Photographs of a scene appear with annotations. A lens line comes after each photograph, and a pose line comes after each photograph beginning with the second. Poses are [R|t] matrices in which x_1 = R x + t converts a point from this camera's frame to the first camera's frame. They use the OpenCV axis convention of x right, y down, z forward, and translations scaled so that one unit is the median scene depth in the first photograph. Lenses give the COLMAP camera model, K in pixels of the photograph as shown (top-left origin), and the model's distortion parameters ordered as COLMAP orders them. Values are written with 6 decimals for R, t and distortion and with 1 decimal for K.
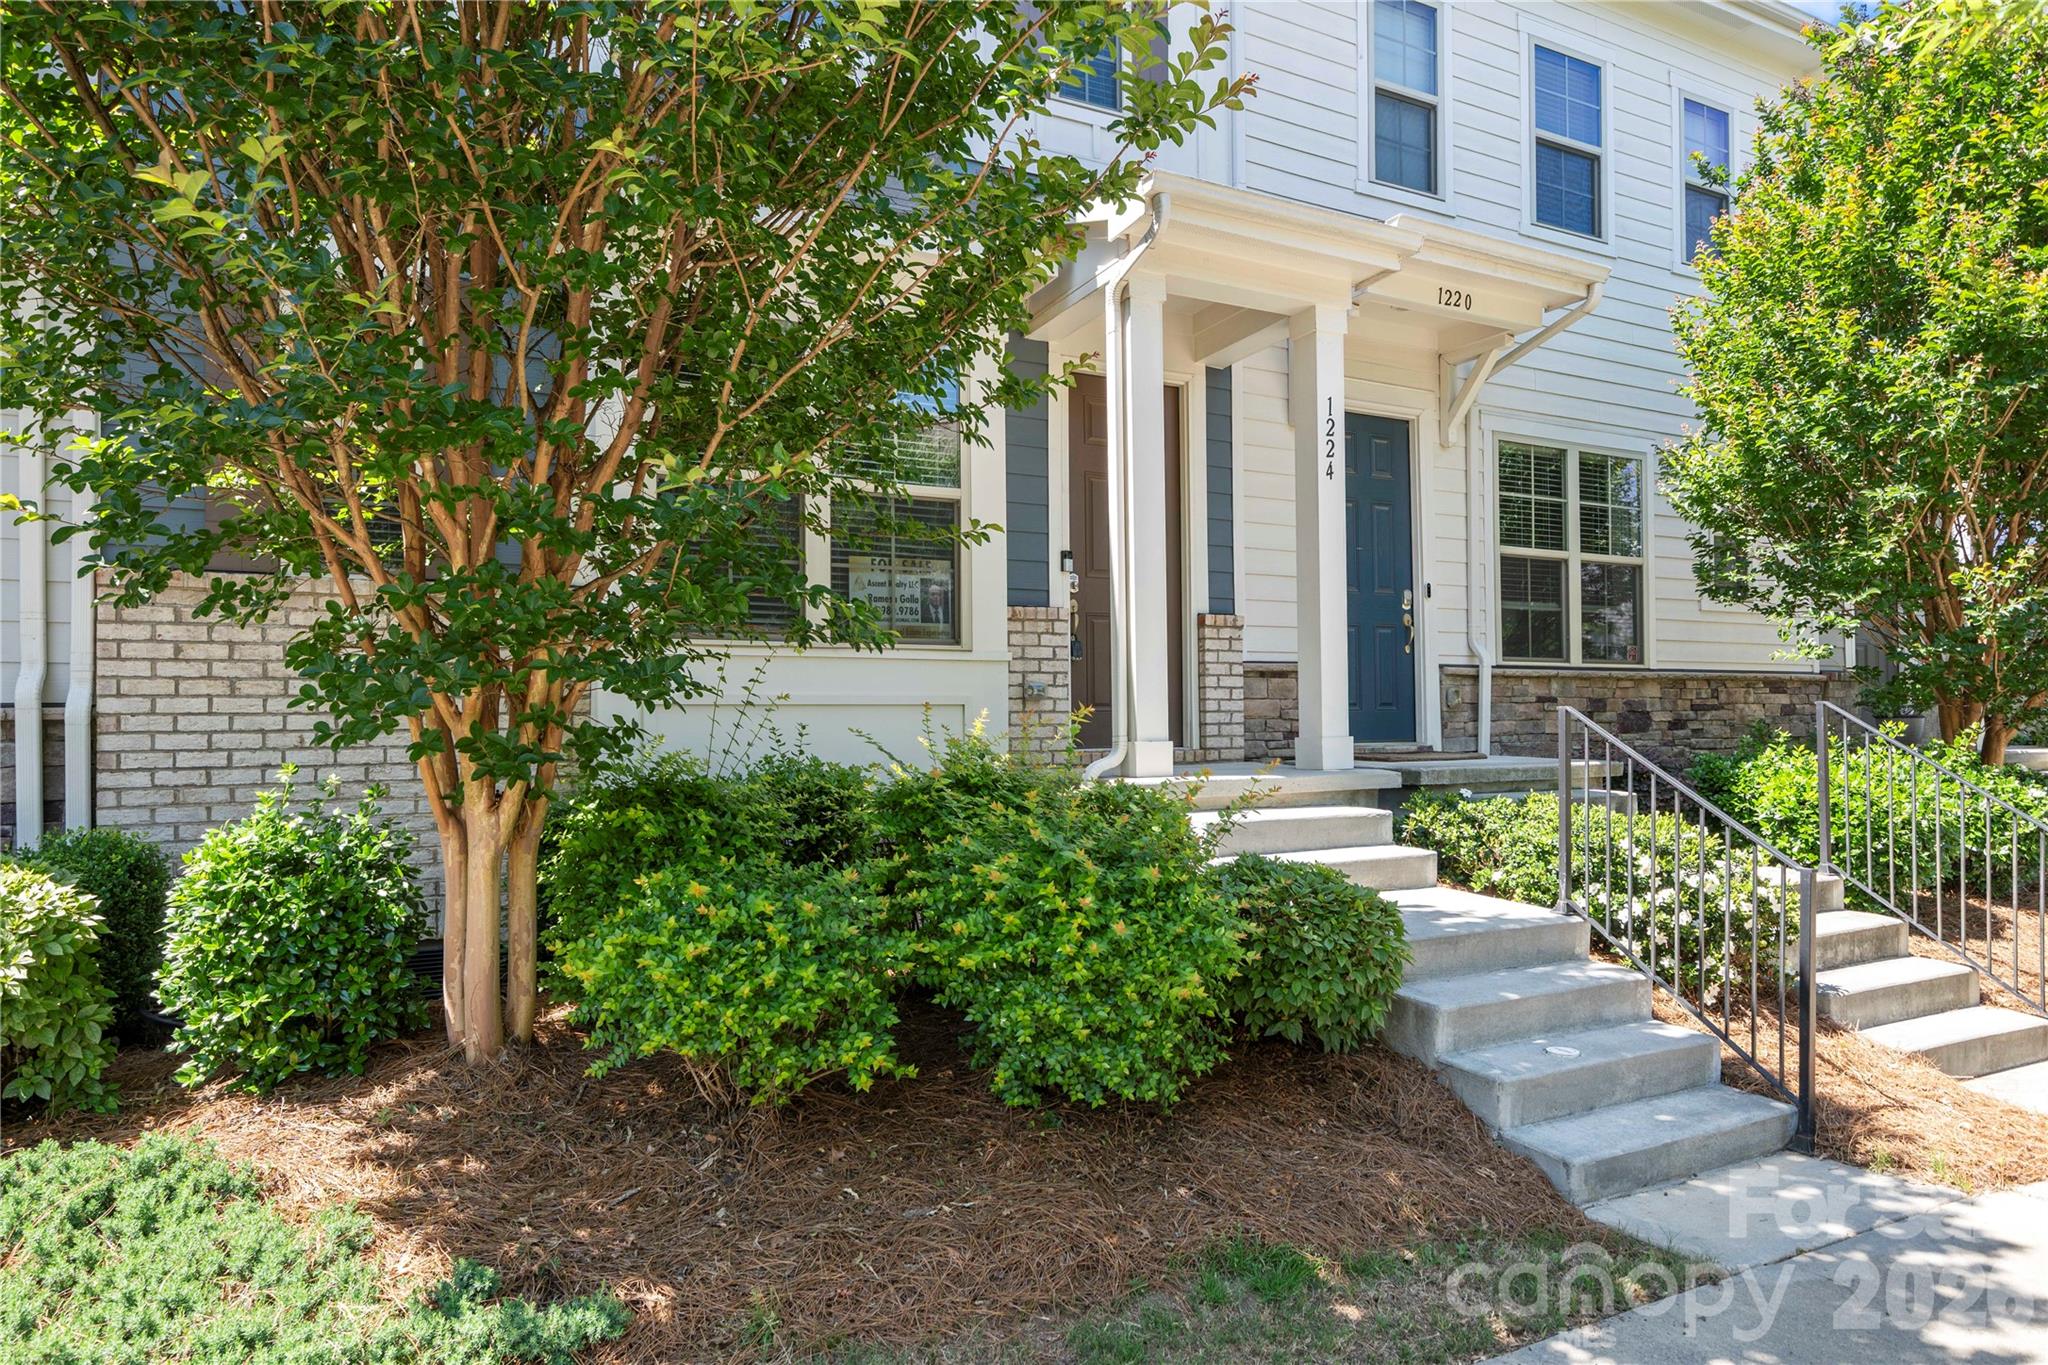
lens RADIAL K [[1223.4, 0, 1024.2], [0, 1223.4, 693.1], [0, 0, 1]] dist [-0.000630, -0.000007]
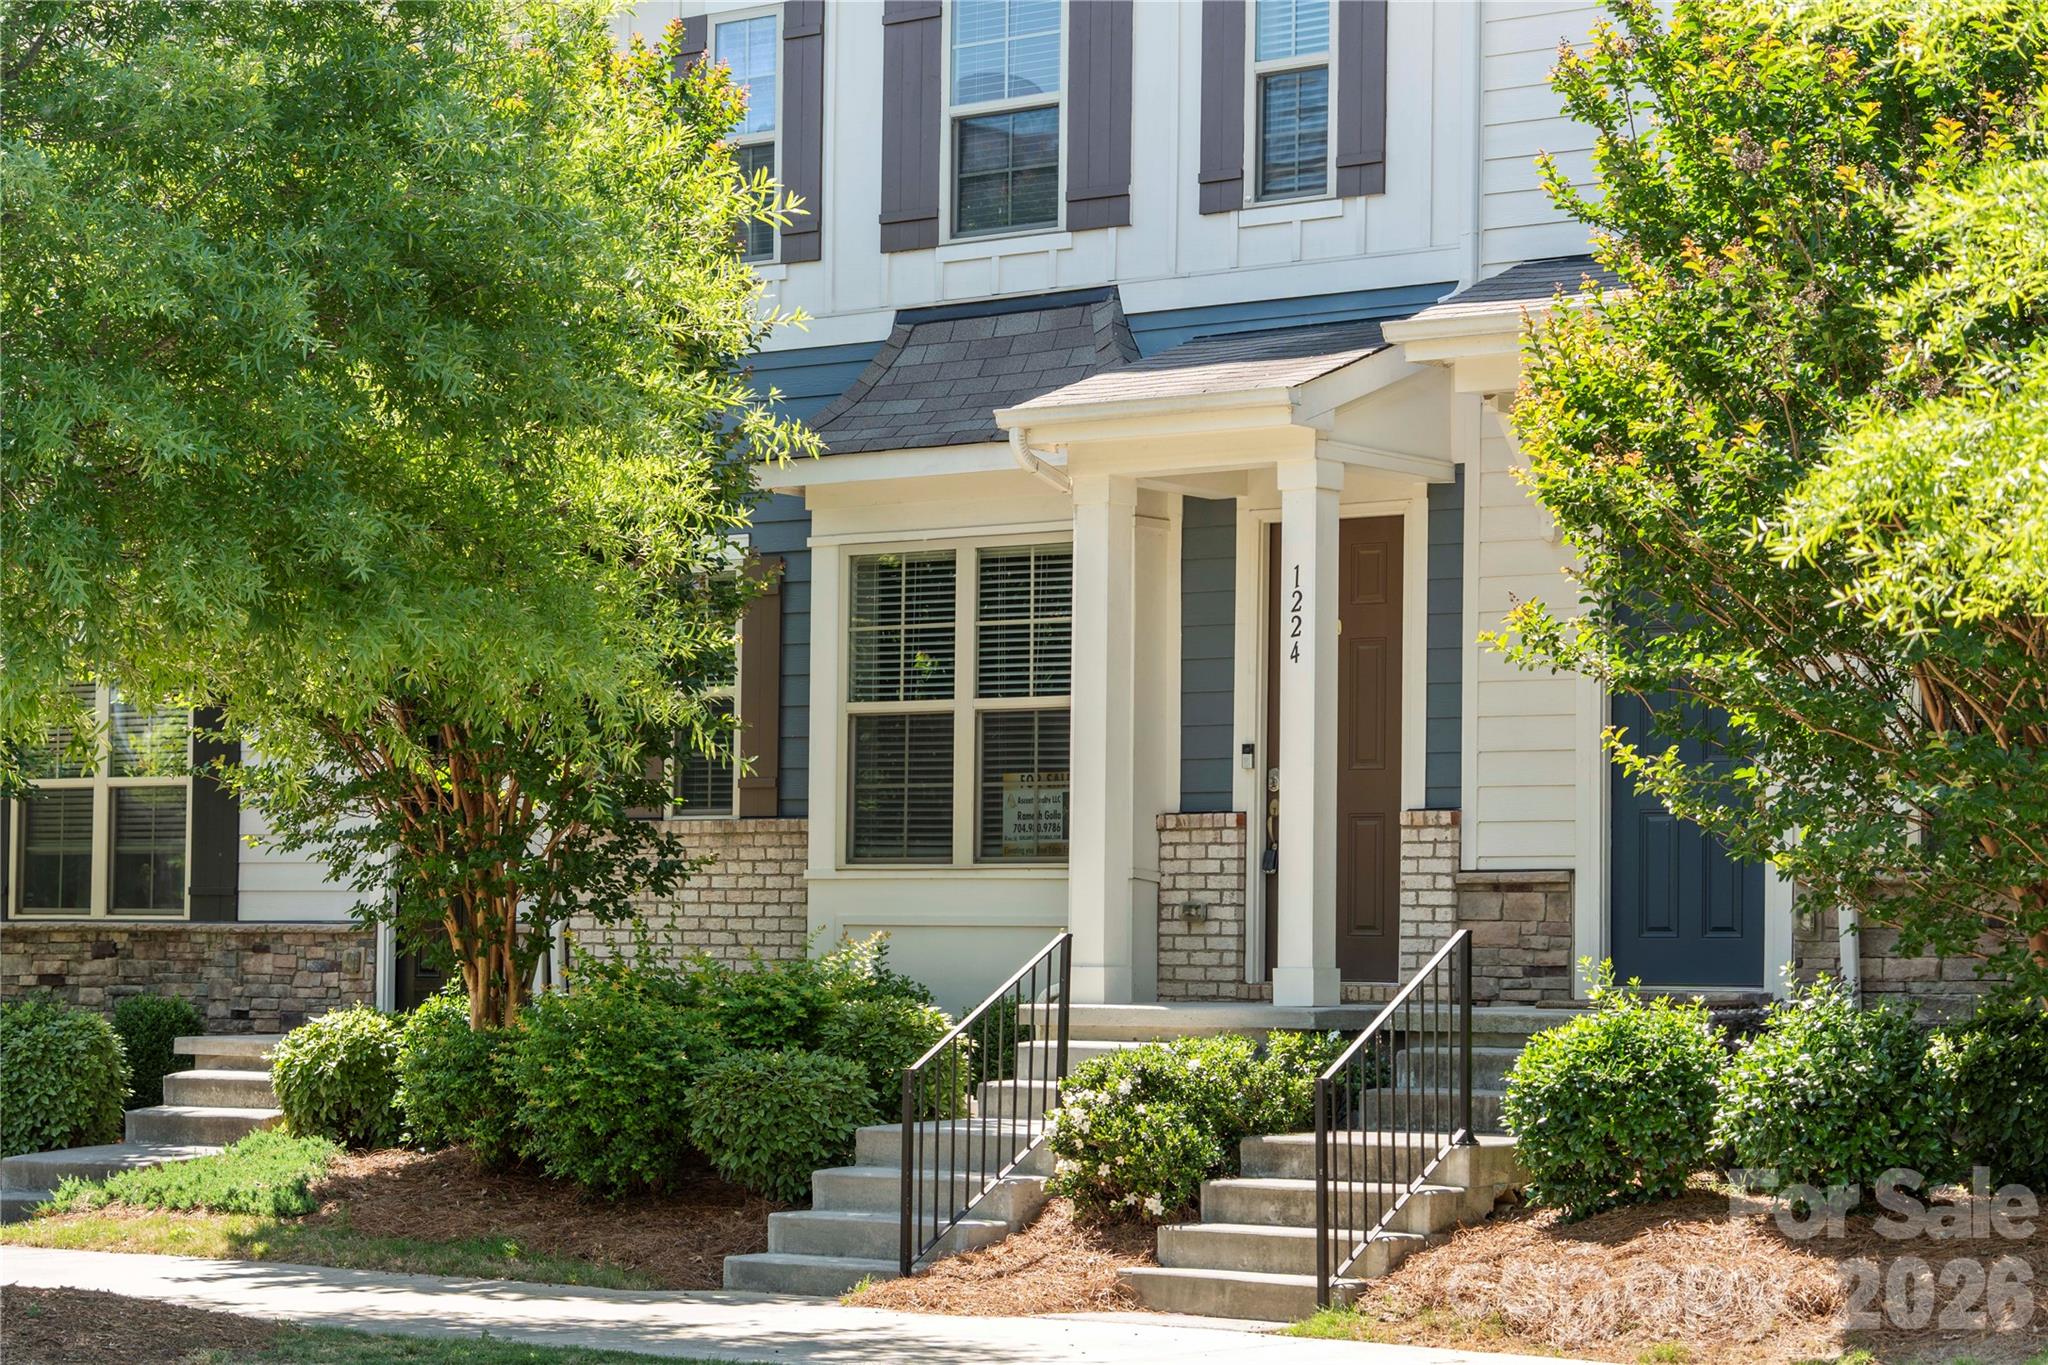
lens RADIAL K [[4326.6, 0, 1022.7], [0, 4326.6, 681.5], [0, 0, 1]] dist [0.064616, 0.000000]
pose [[0.425983, -0.041483, -0.903780, 2.595846], [0.012736, 0.999124, -0.039856, -0.041512], [0.904641, 0.005468, 0.426138, -0.398049]]
